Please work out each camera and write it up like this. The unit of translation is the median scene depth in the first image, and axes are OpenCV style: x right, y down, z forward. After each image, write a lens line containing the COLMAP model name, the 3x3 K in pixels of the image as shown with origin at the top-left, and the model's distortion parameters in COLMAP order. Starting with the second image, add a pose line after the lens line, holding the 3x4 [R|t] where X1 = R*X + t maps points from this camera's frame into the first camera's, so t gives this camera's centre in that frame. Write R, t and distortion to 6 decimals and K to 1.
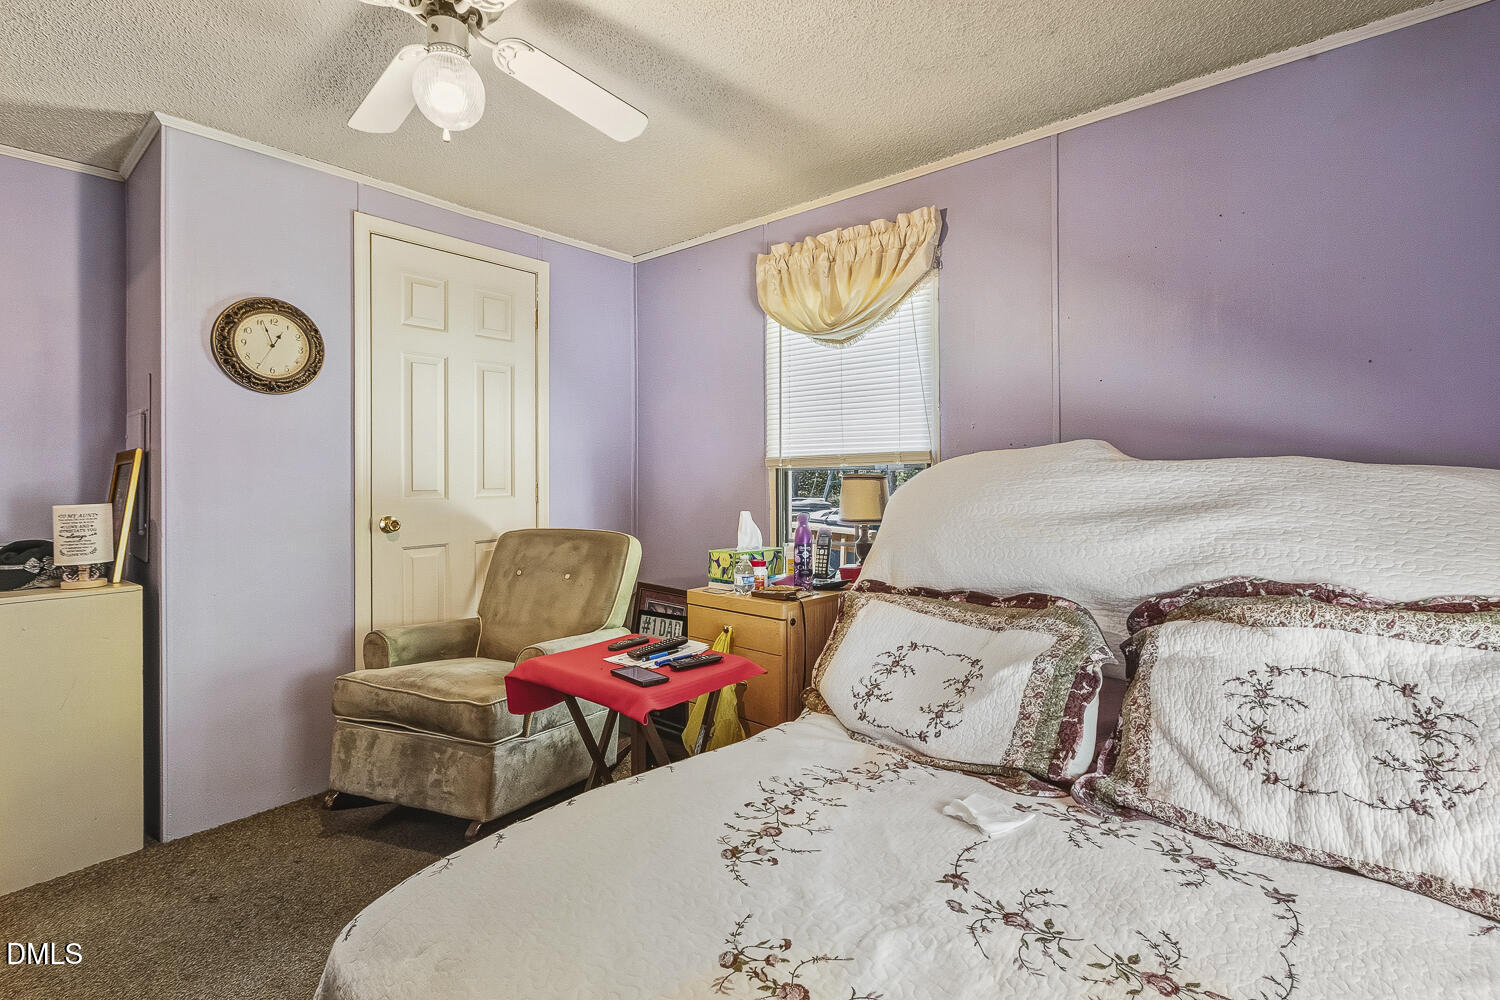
lens RADIAL K [[679.7, 0, 750.0], [0, 679.7, 500.0], [0, 0, 1]] dist [-0.001992, -0.000421]
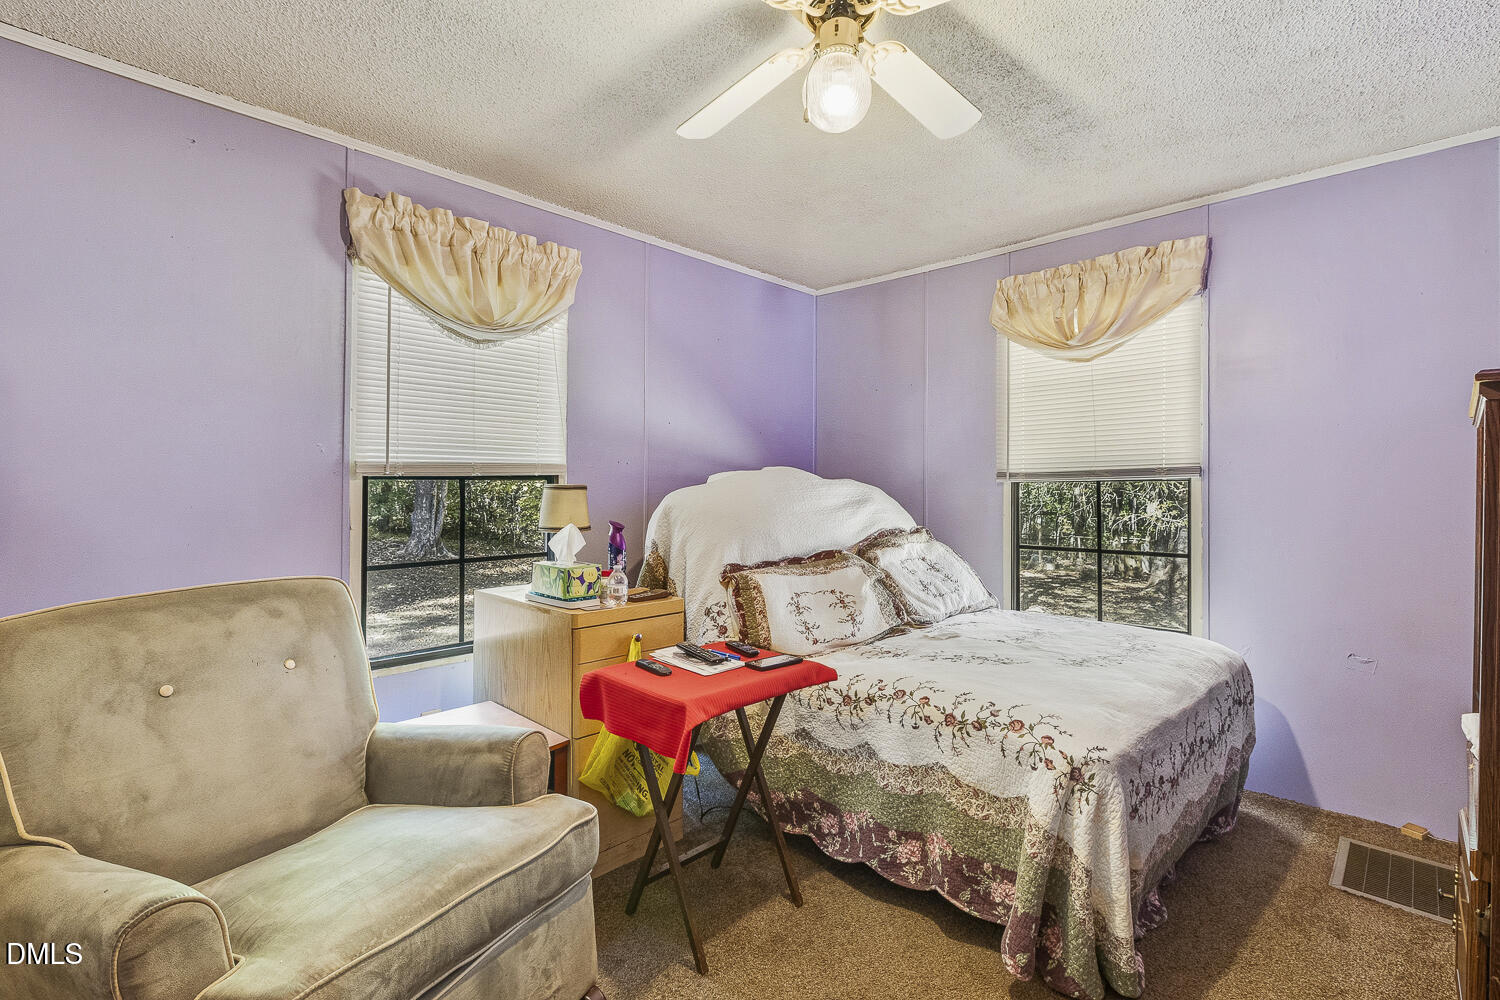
lens RADIAL K [[679.7, 0, 750.0], [0, 679.7, 500.0], [0, 0, 1]] dist [-0.001992, -0.000421]
pose [[0.078460, -0.015432, 0.996798, -0.959745], [0.030635, 0.999445, 0.013061, -0.020918], [-0.996446, 0.029512, 0.078889, 0.701092]]
